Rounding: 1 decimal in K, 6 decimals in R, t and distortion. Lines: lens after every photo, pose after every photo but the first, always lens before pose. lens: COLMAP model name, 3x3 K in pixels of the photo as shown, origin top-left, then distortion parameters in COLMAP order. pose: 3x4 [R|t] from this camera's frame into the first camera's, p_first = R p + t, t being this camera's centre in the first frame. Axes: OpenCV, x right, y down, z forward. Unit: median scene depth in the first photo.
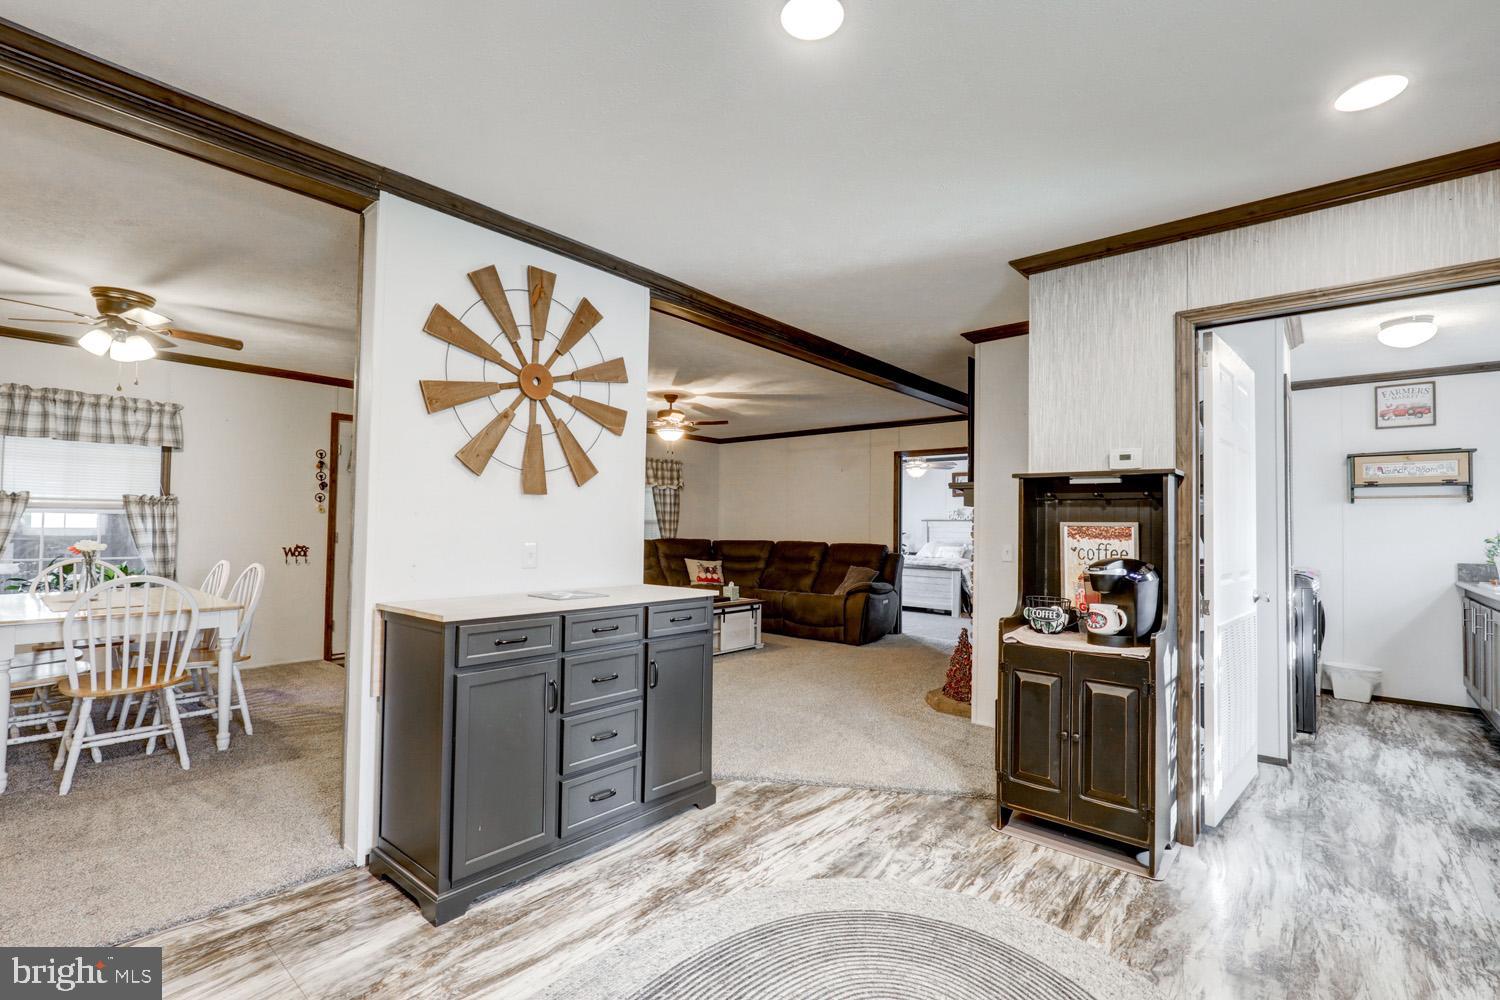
lens RADIAL K [[674.2, 0, 748.4], [0, 674.2, 509.1], [0, 0, 1]] dist [-0.004216, 0.000392]
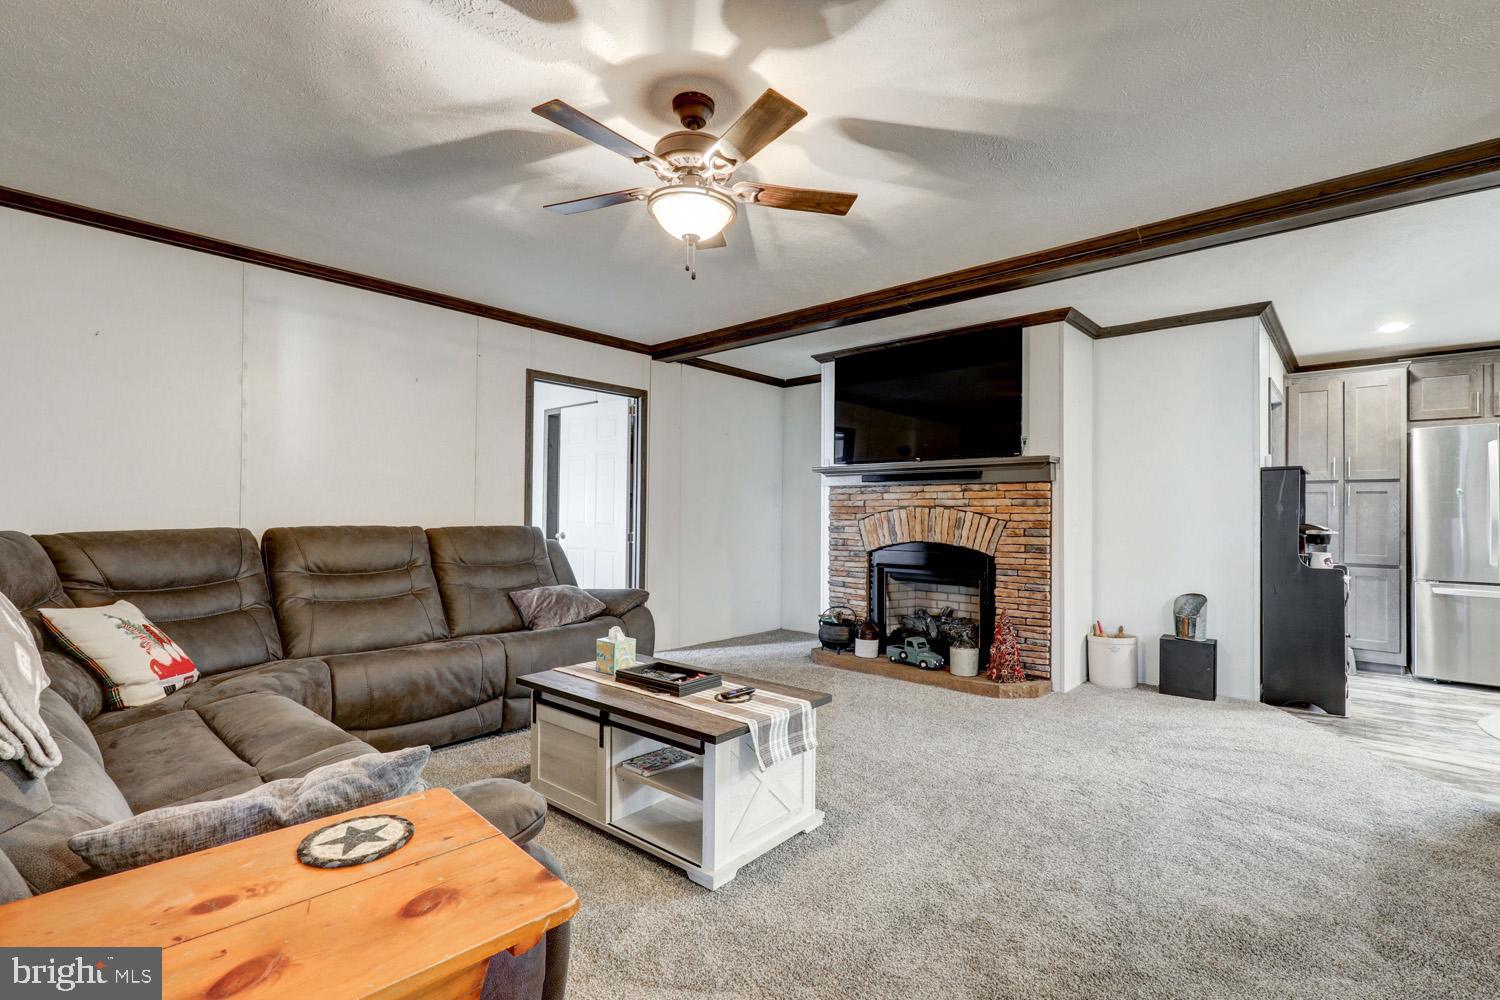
lens RADIAL K [[674.2, 0, 757.6], [0, 674.2, 504.8], [0, 0, 1]] dist [-0.004216, 0.000392]
pose [[0.007493, -0.001107, 0.999971, -0.485292], [-0.037362, 0.999301, 0.001386, 0.033483], [-0.999274, -0.037372, 0.007447, 1.035200]]
